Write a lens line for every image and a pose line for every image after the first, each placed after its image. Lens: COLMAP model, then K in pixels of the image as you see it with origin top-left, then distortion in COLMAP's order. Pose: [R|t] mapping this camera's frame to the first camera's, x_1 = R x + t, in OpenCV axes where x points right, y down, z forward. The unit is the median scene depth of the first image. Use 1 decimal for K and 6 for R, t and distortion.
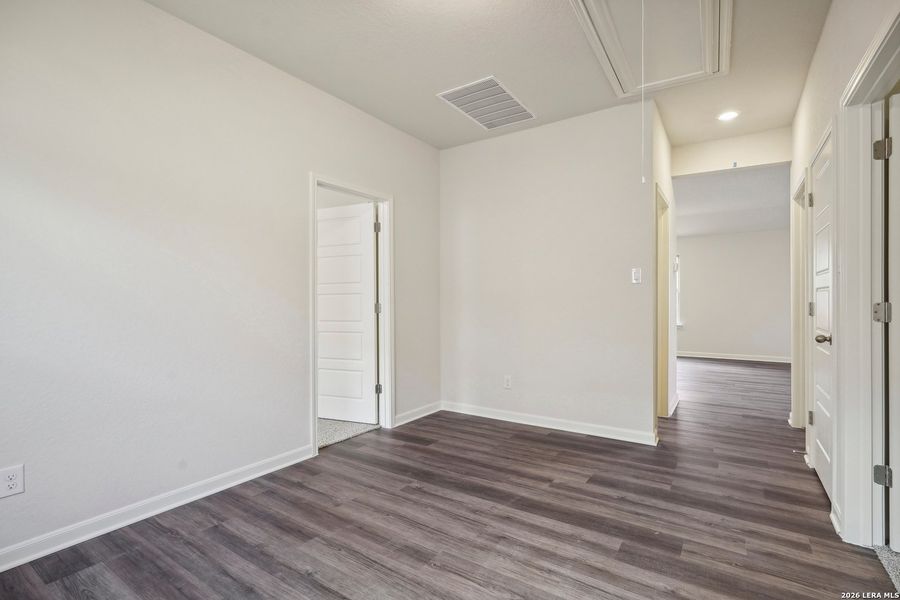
lens RADIAL K [[411.6, 0, 454.4], [0, 411.6, 304.1], [0, 0, 1]] dist [-0.009796, 0.001133]
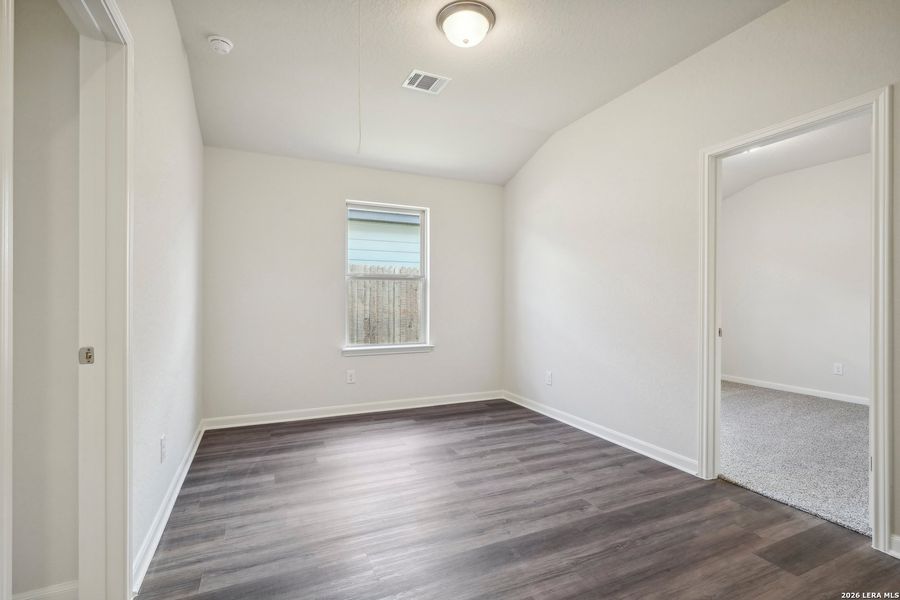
lens RADIAL K [[411.6, 0, 447.0], [0, 411.6, 299.7], [0, 0, 1]] dist [-0.009796, 0.001133]
pose [[-0.506029, 0.005461, -0.862499, 0.805817], [-0.007271, 0.999917, 0.010597, -0.010514], [0.862486, 0.011634, -0.505948, 1.168142]]
